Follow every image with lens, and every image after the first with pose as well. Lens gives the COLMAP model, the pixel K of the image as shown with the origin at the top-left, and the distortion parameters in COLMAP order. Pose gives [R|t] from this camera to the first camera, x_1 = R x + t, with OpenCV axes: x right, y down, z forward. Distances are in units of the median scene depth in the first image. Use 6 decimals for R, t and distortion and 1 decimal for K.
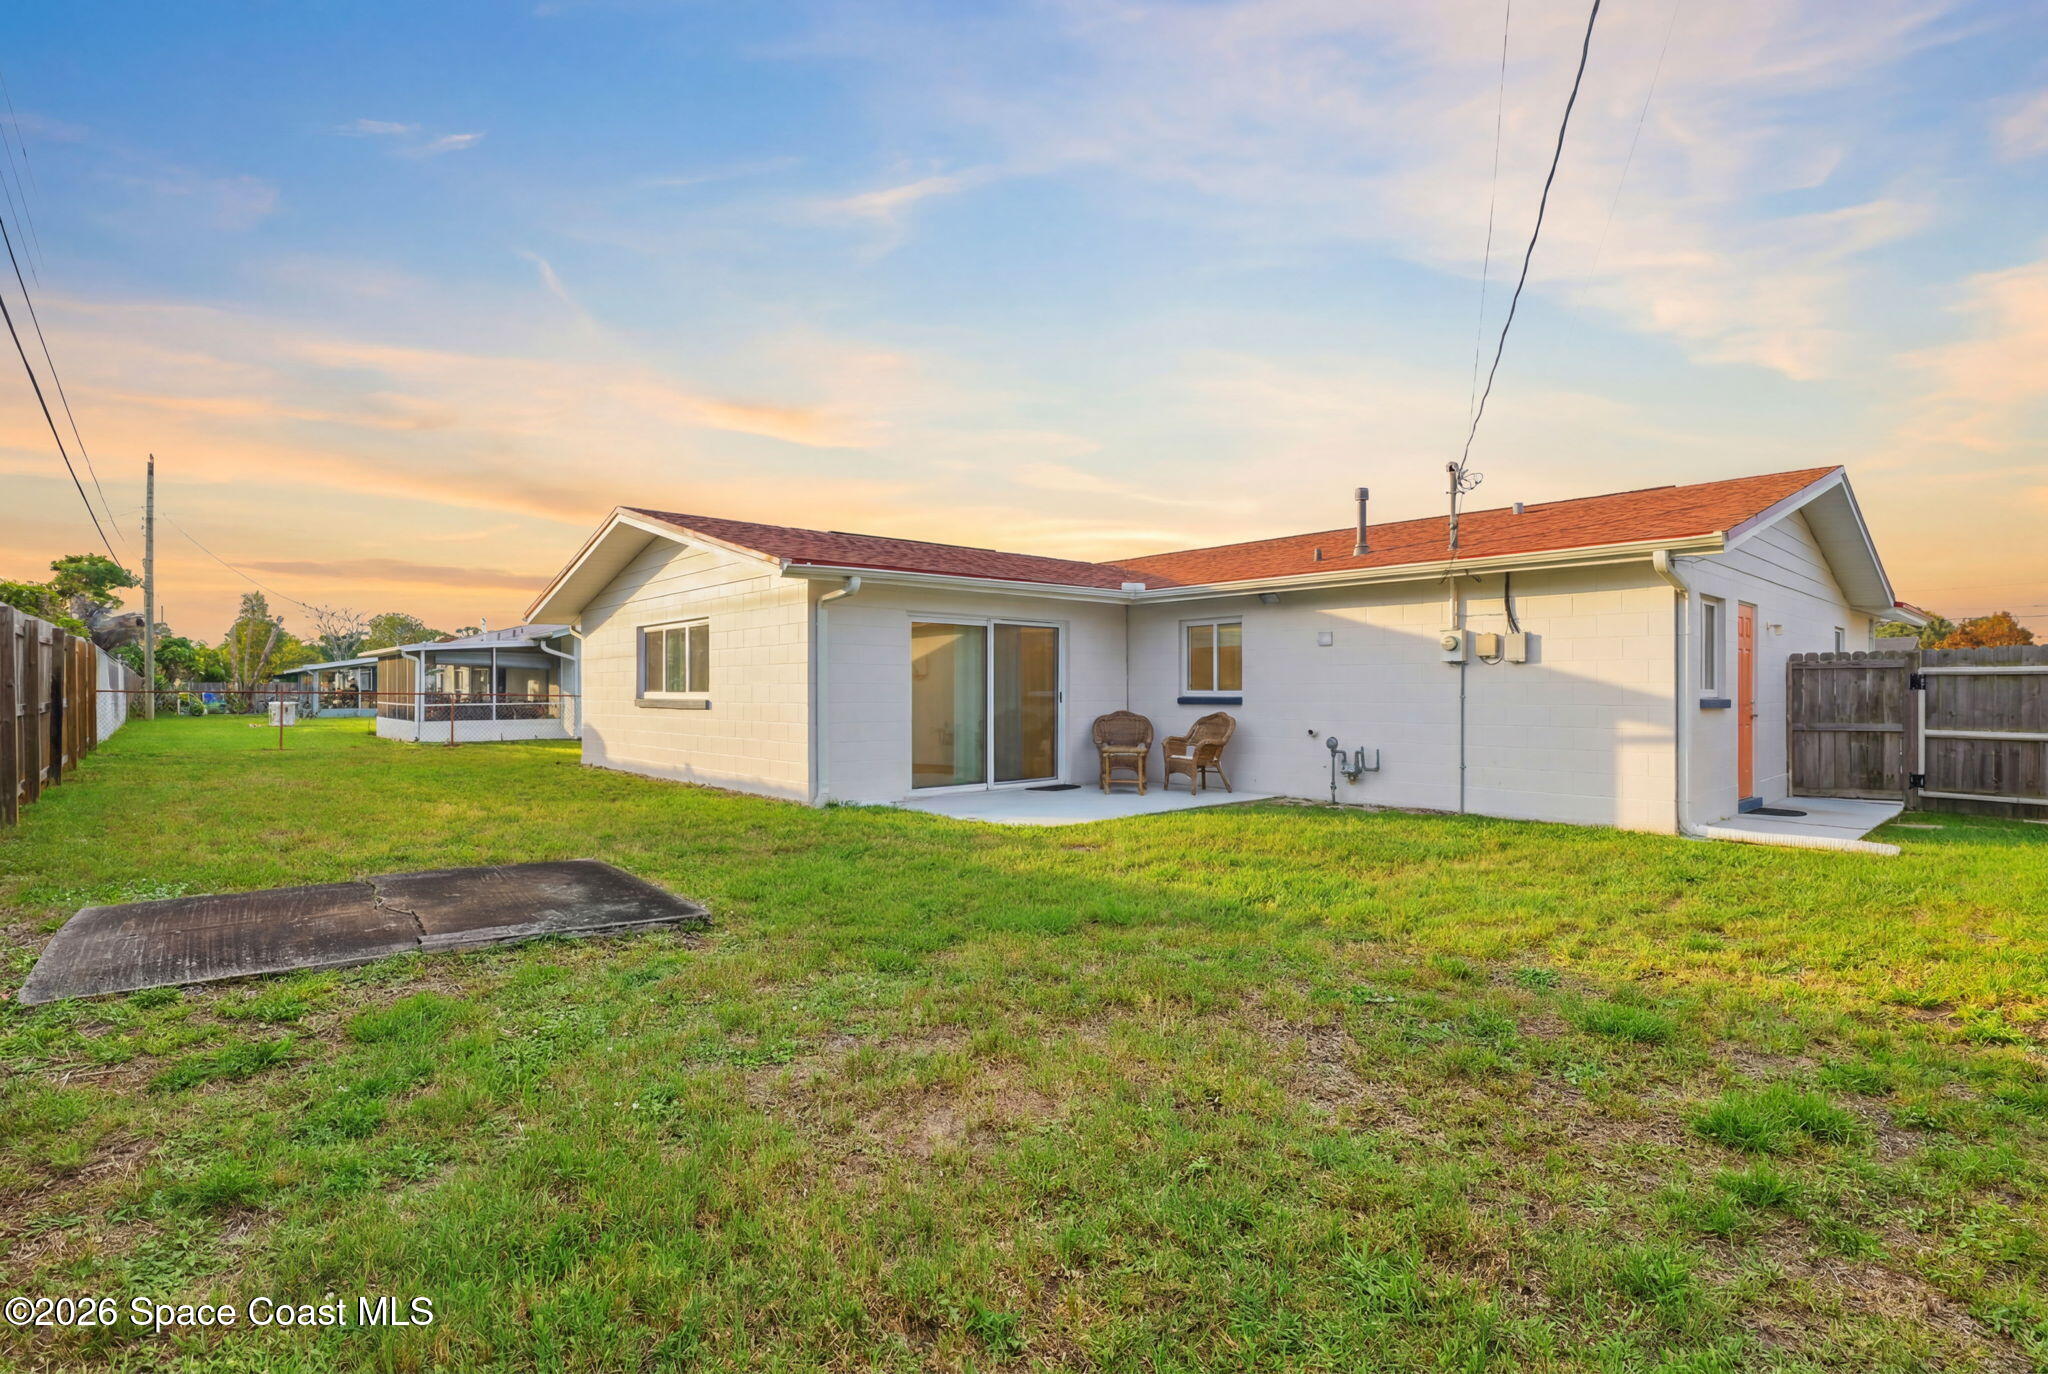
lens RADIAL K [[968.1, 0, 1024.0], [0, 968.1, 687.0], [0, 0, 1]] dist [-0.020705, 0.006158]
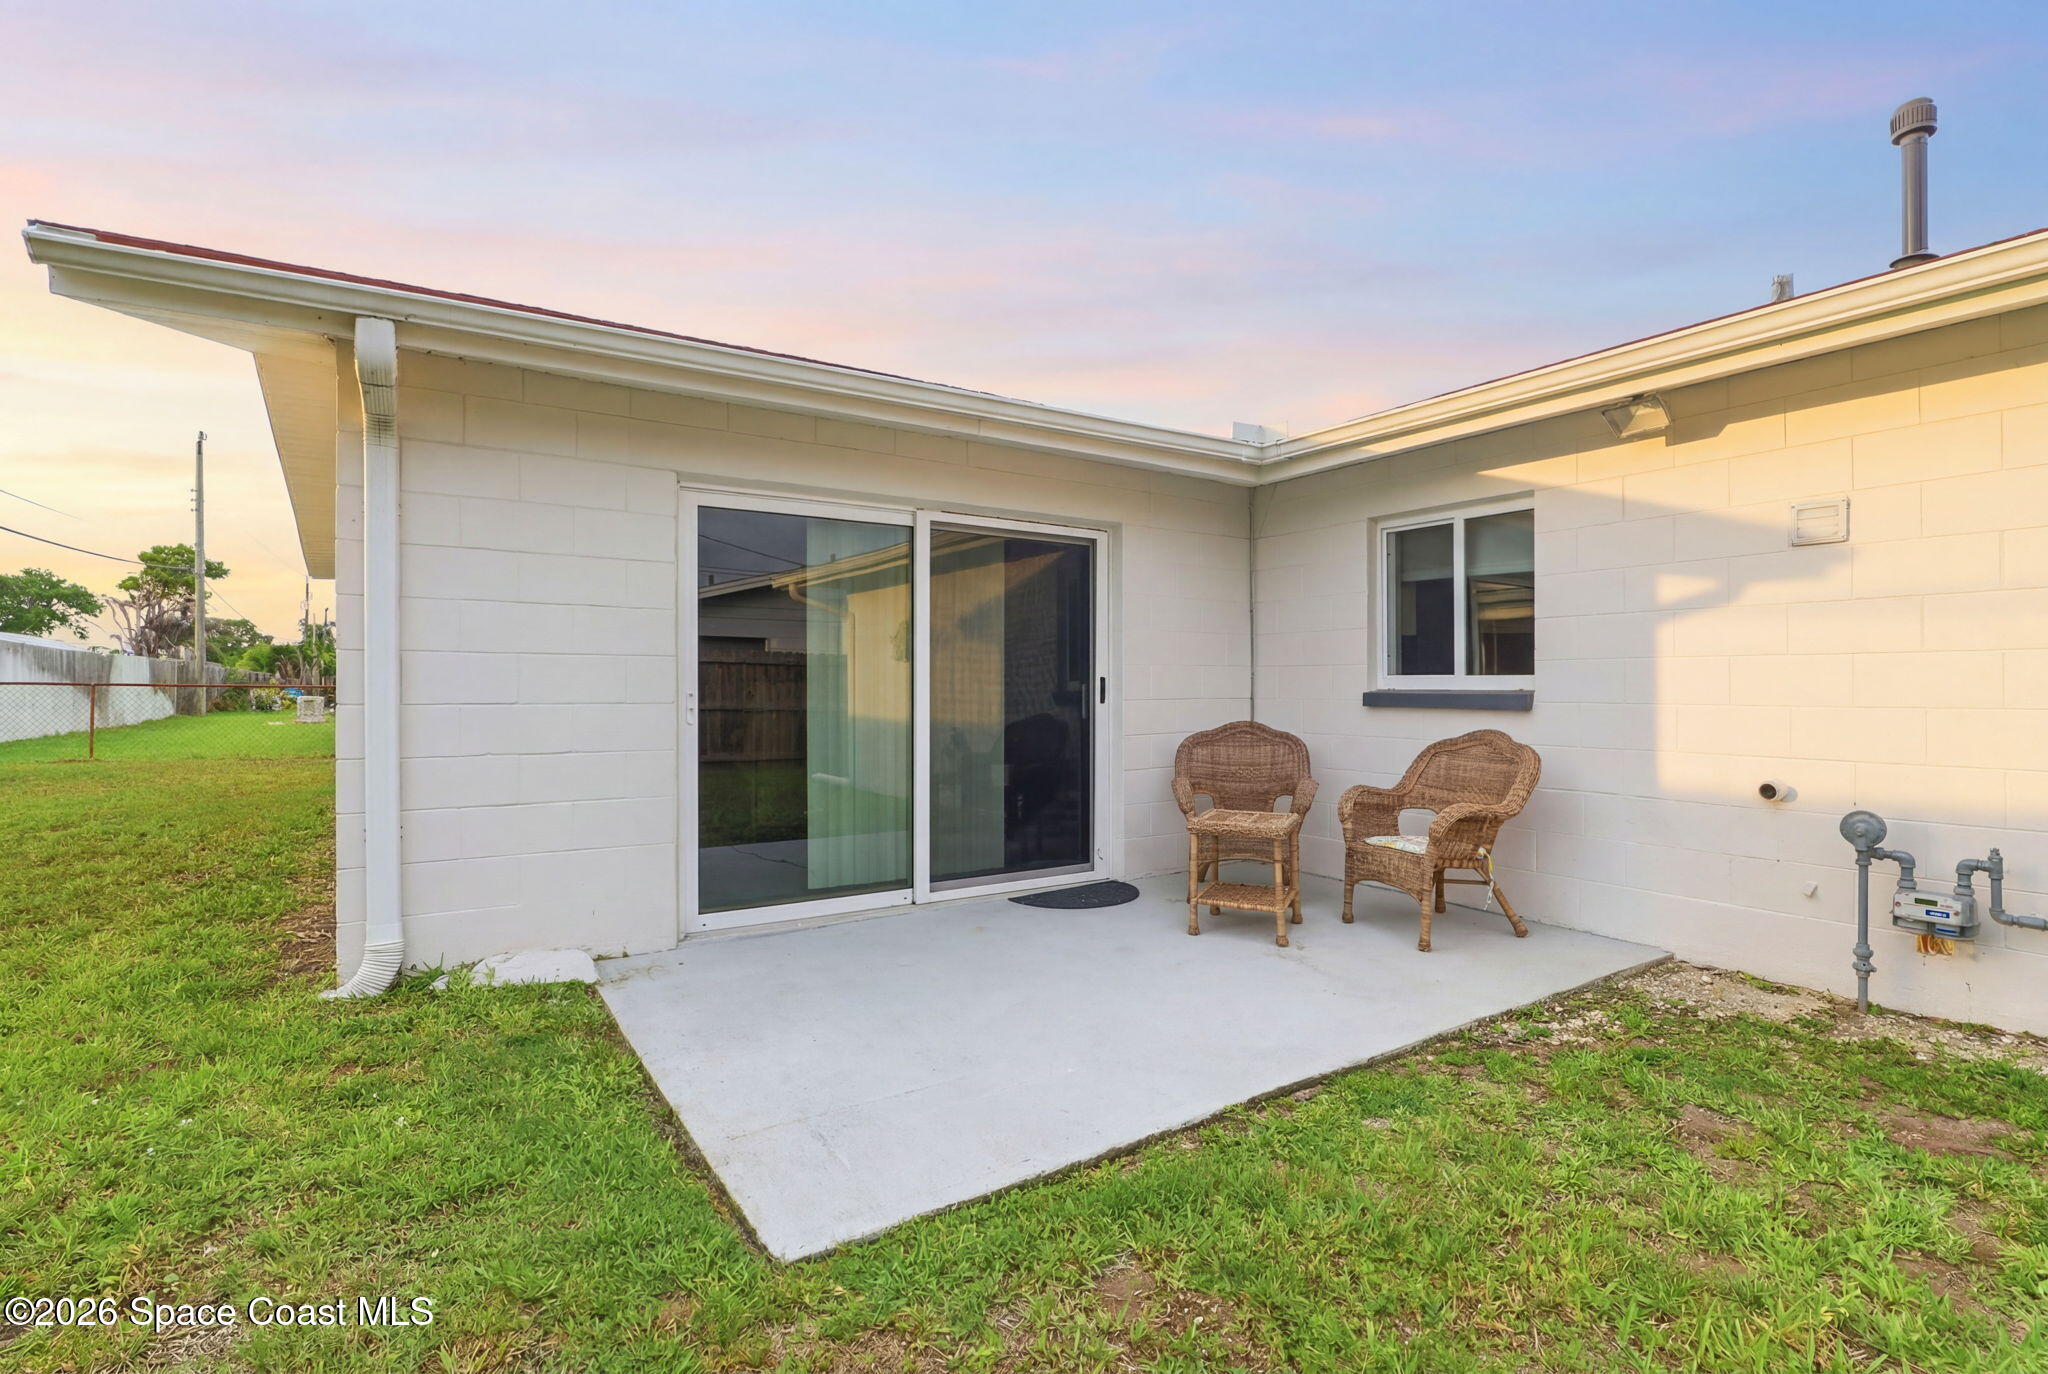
lens RADIAL K [[968.1, 0, 1024.0], [0, 968.1, 687.0], [0, 0, 1]] dist [-0.020705, 0.006158]
pose [[0.989689, 0.004786, -0.143151, 0.072034], [-0.004777, 0.999989, 0.000409, 0.009877], [0.143151, 0.000279, 0.989701, 0.587416]]
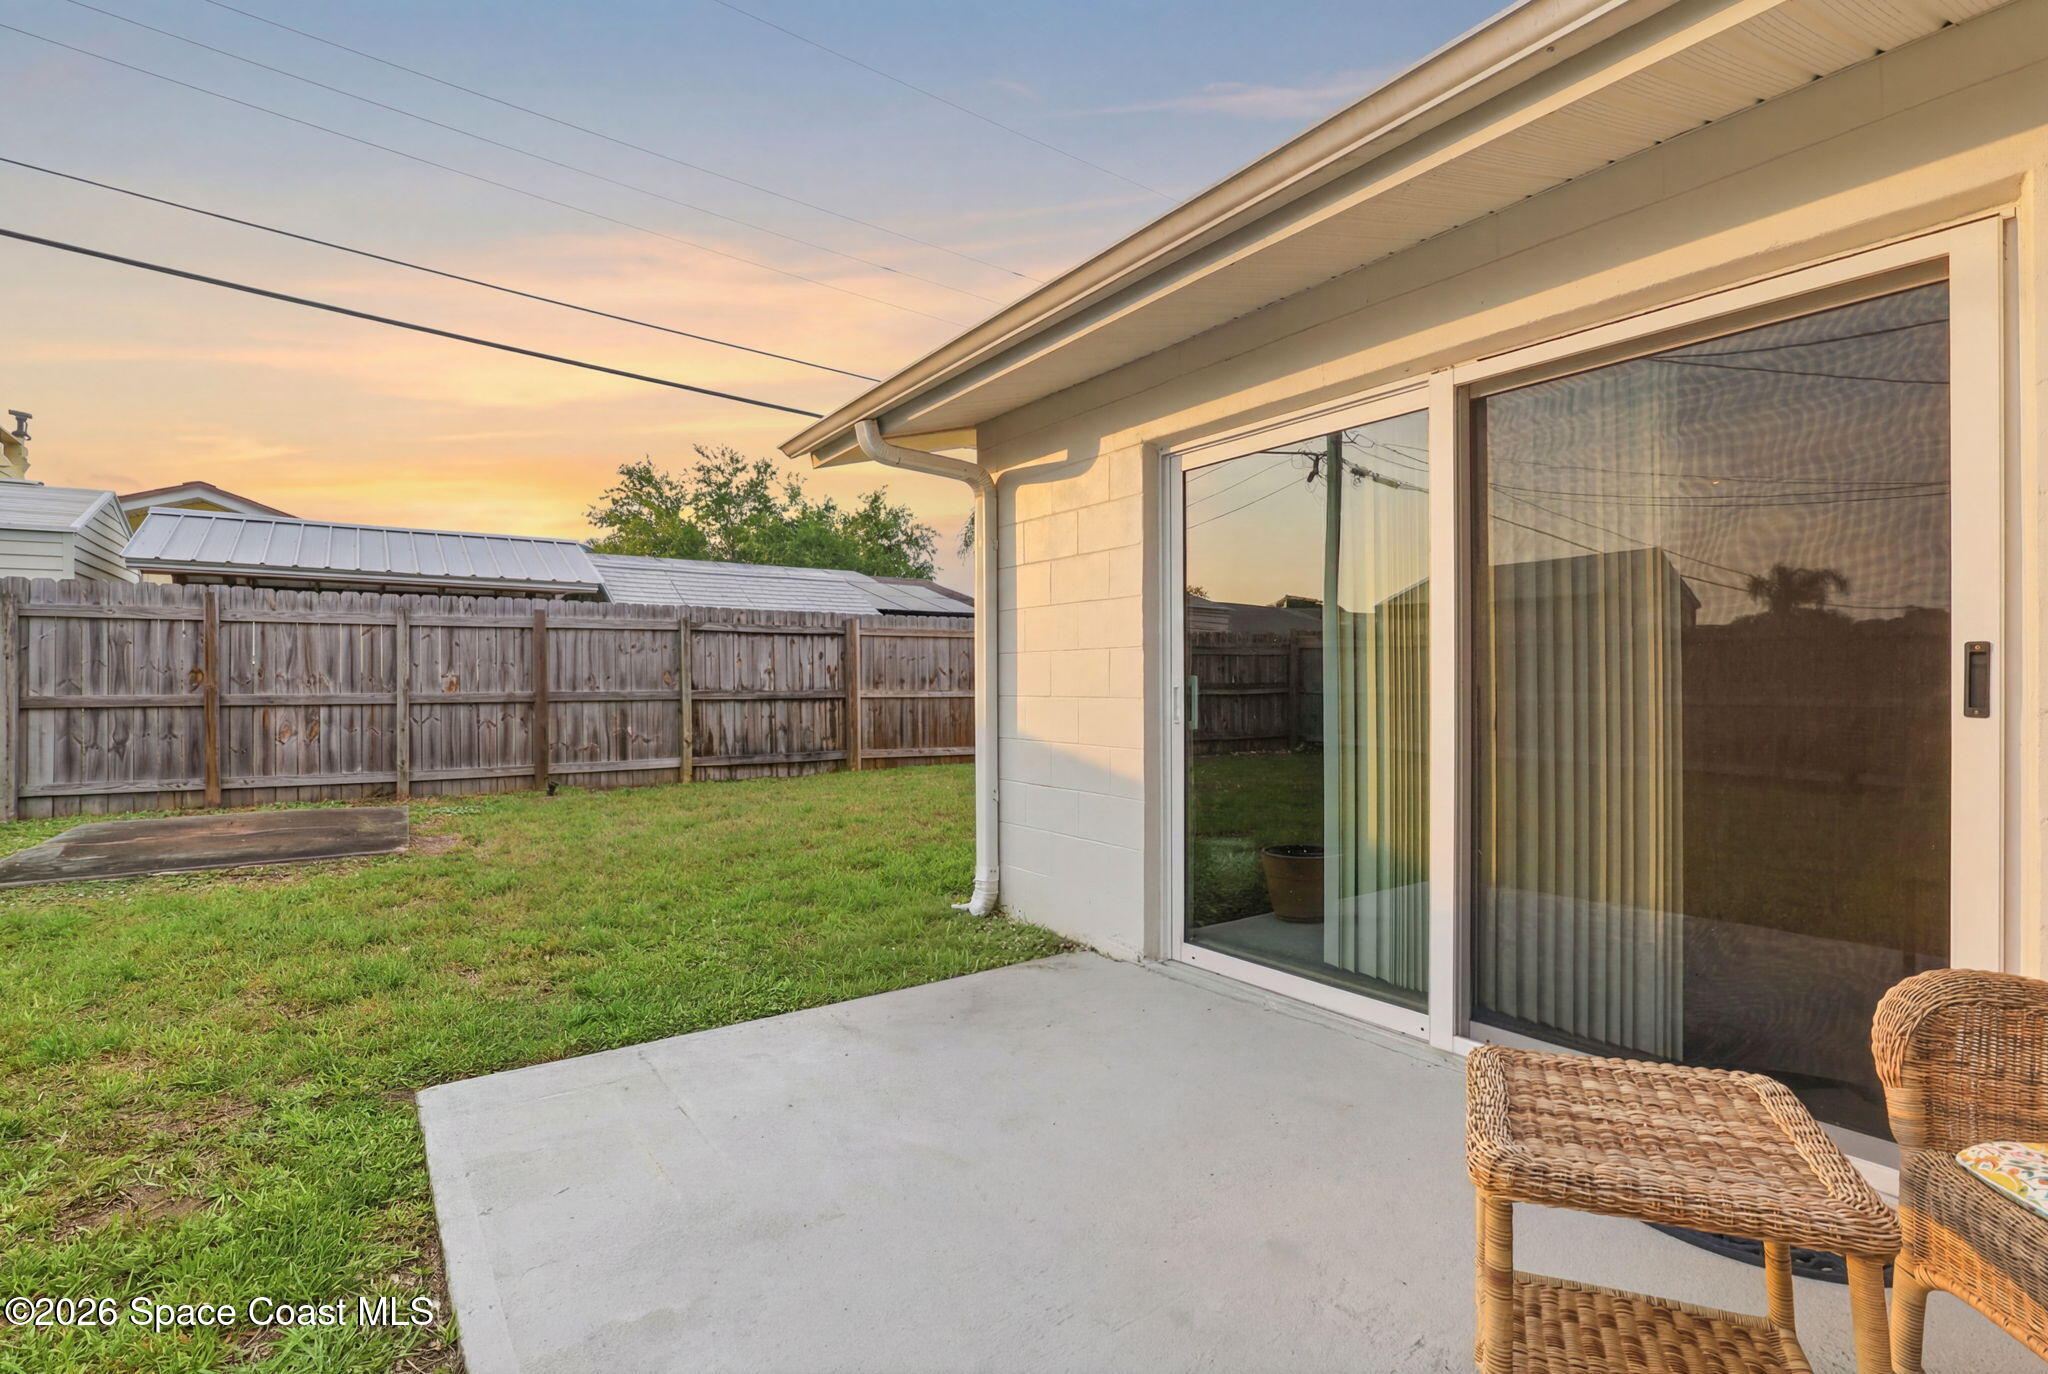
lens RADIAL K [[968.1, 0, 1024.0], [0, 968.1, 687.0], [0, 0, 1]] dist [-0.020705, 0.006158]
pose [[-0.101798, 0.011267, -0.994741, 0.224638], [0.002579, 0.999935, 0.011062, 0.010139], [0.994802, -0.001439, -0.101821, 0.928791]]
